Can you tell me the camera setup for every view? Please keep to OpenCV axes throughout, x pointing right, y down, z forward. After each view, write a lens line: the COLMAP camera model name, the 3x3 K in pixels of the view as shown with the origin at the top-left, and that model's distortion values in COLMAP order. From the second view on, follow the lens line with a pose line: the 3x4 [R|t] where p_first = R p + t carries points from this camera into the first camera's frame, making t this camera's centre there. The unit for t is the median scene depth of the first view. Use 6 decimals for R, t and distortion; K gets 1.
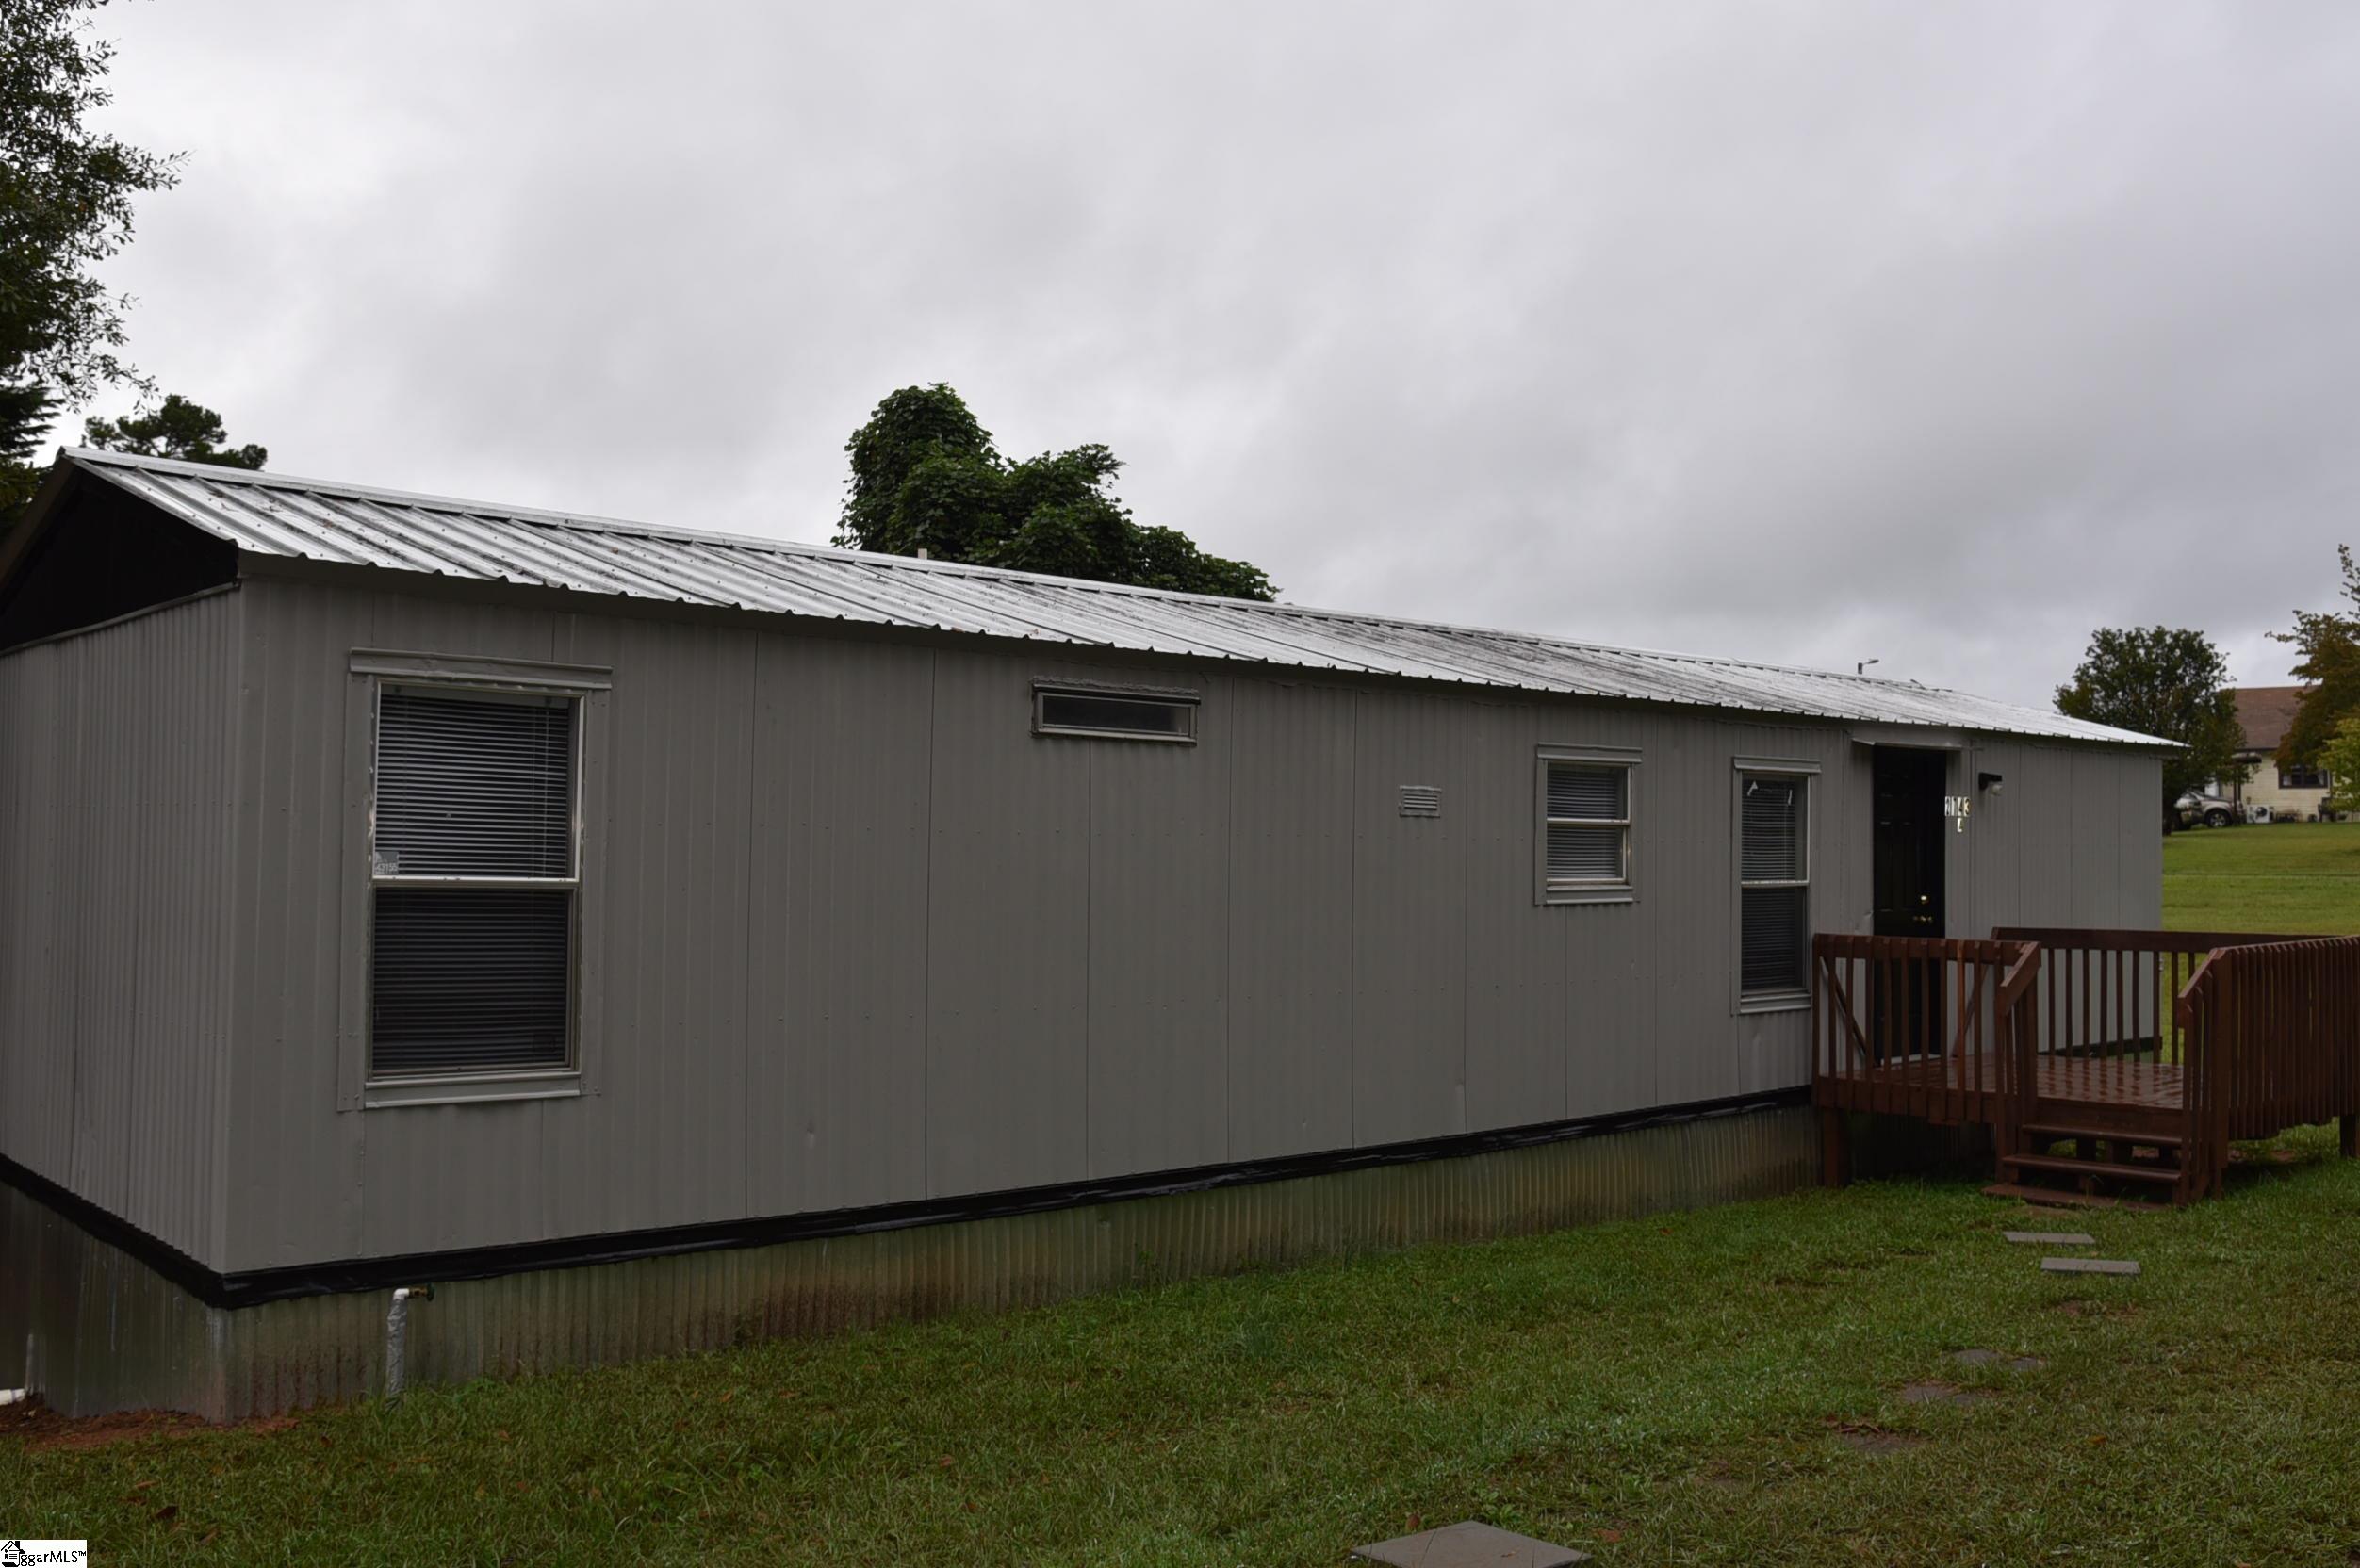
lens RADIAL K [[1994.0, 0, 1175.1], [0, 1994.0, 788.2], [0, 0, 1]] dist [-0.109307, 0.090543]
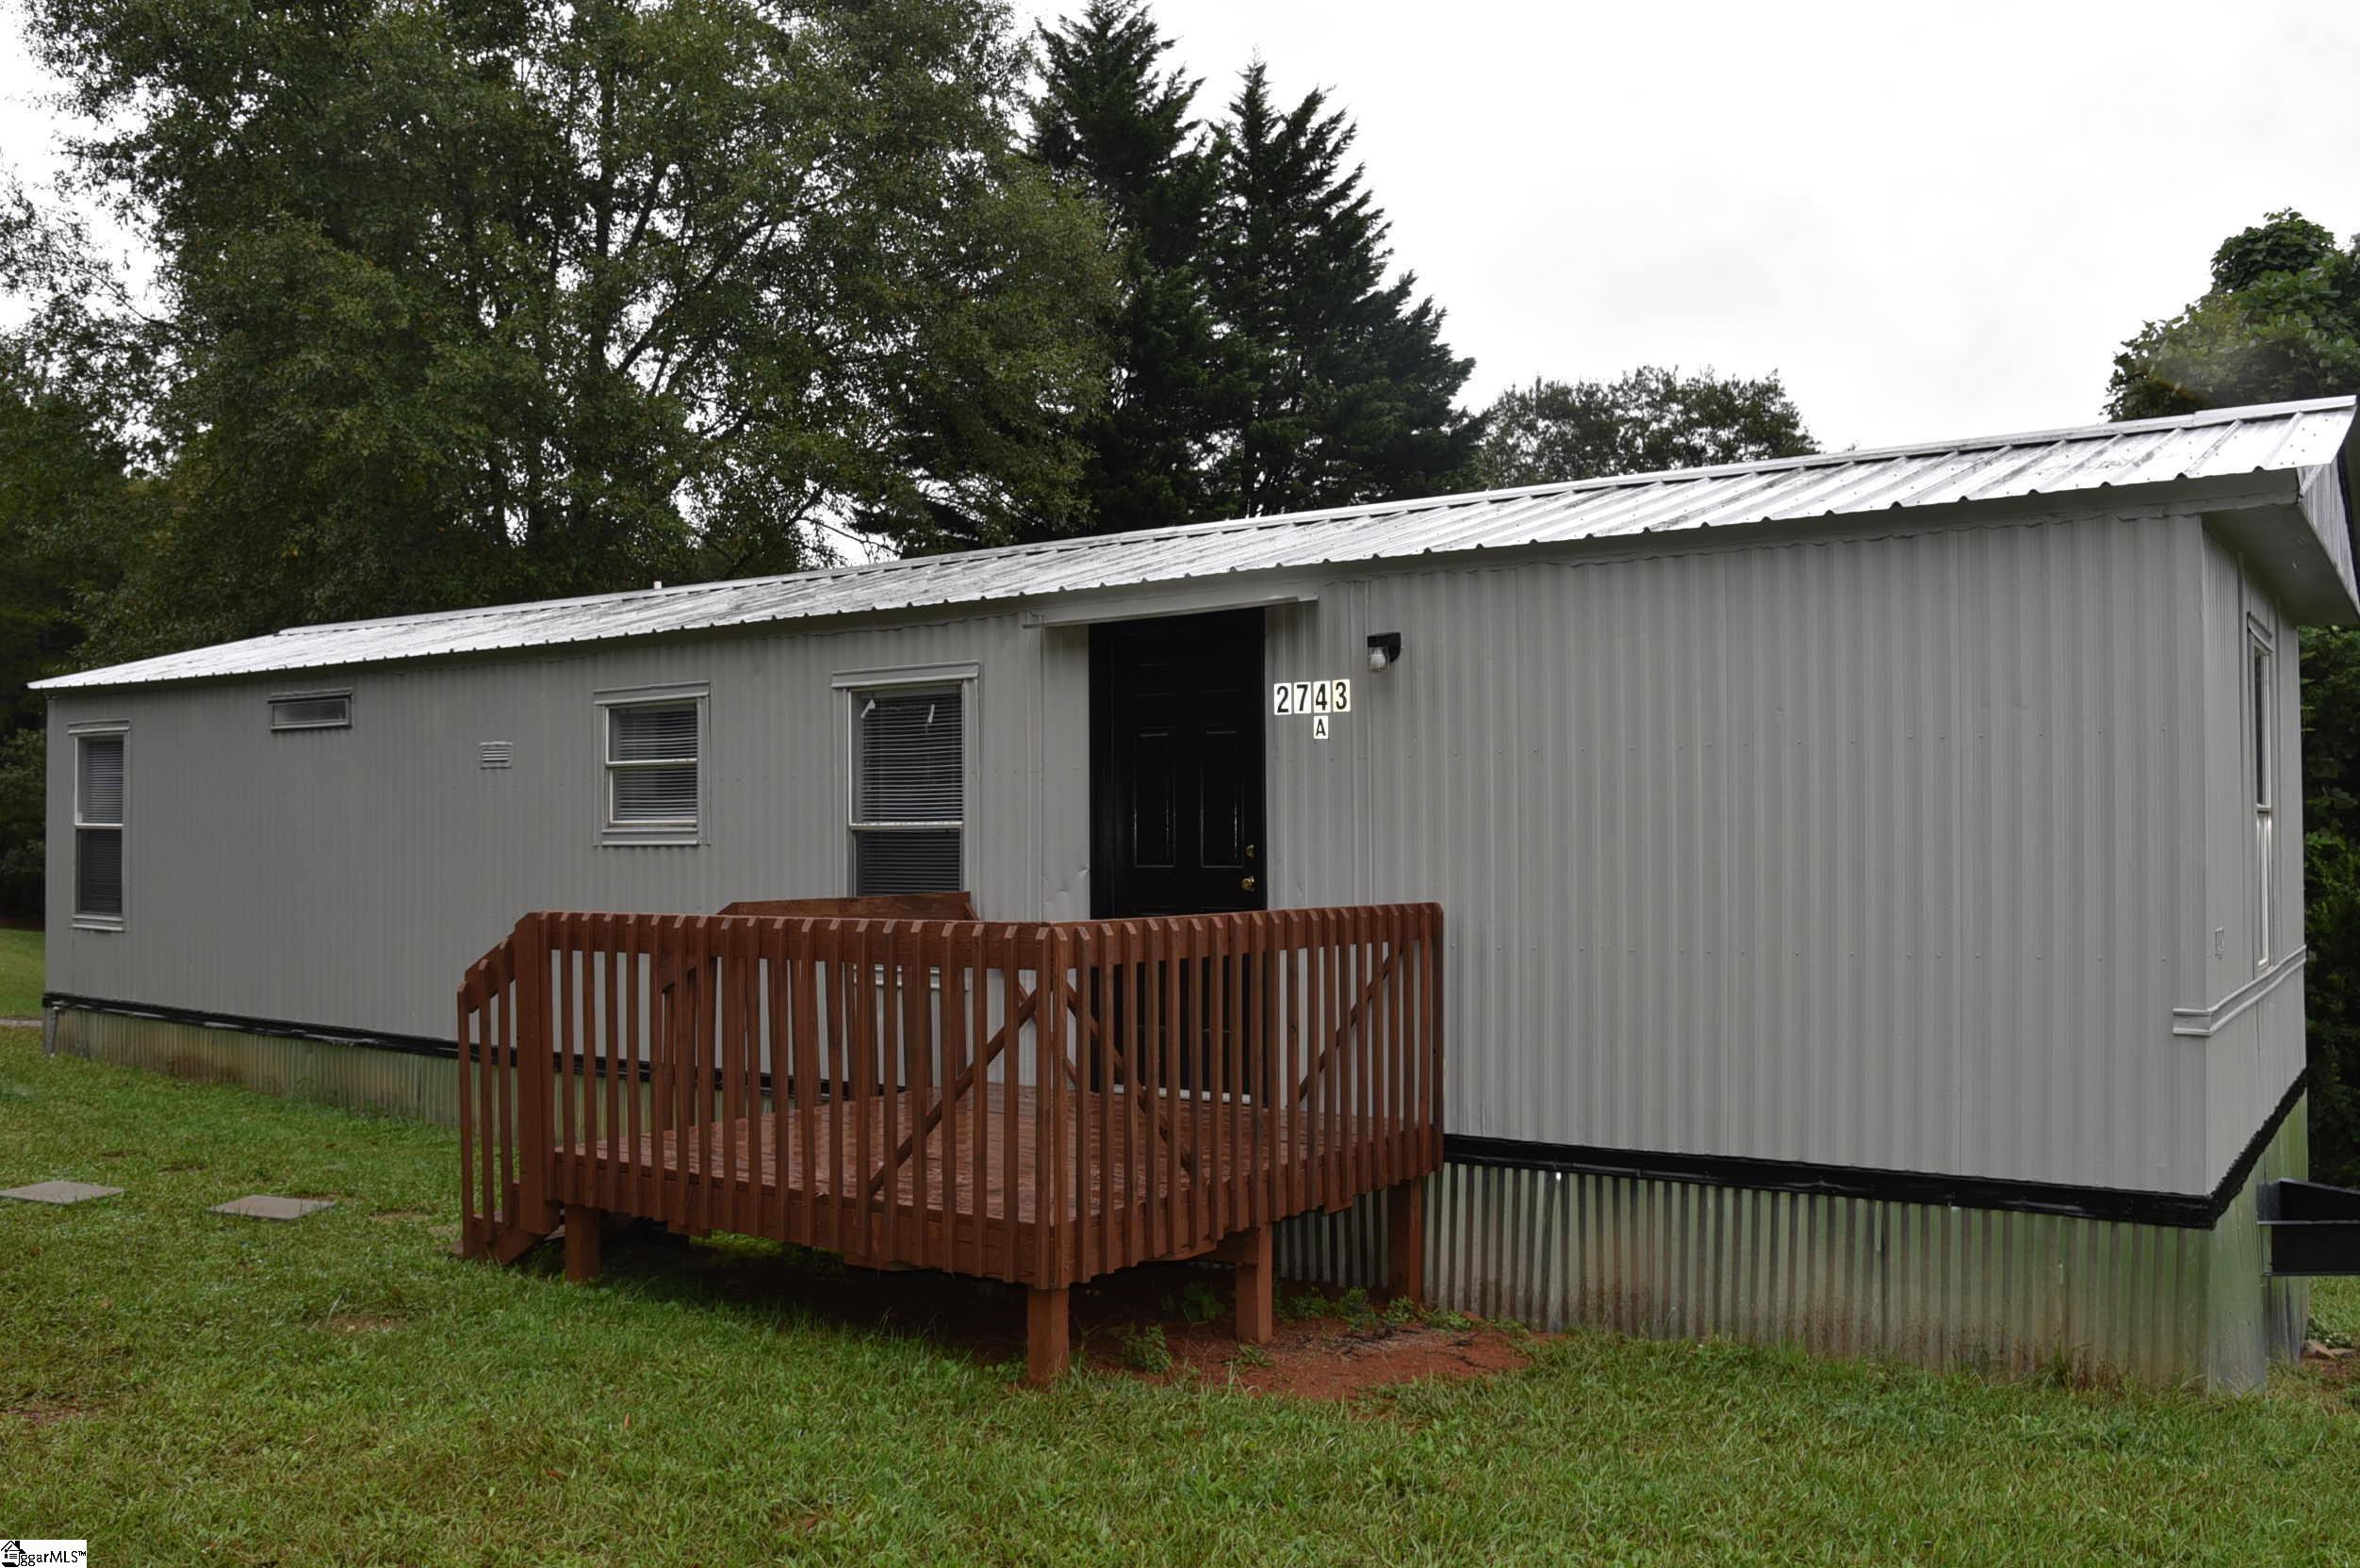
lens RADIAL K [[1994.0, 0, 1175.1], [0, 1994.0, 788.2], [0, 0, 1]] dist [-0.109307, 0.090543]
pose [[0.232204, -0.014391, -0.972561, 1.111950], [0.052552, 0.998616, -0.002229, 0.041285], [0.971246, -0.050593, 0.232638, 0.931766]]
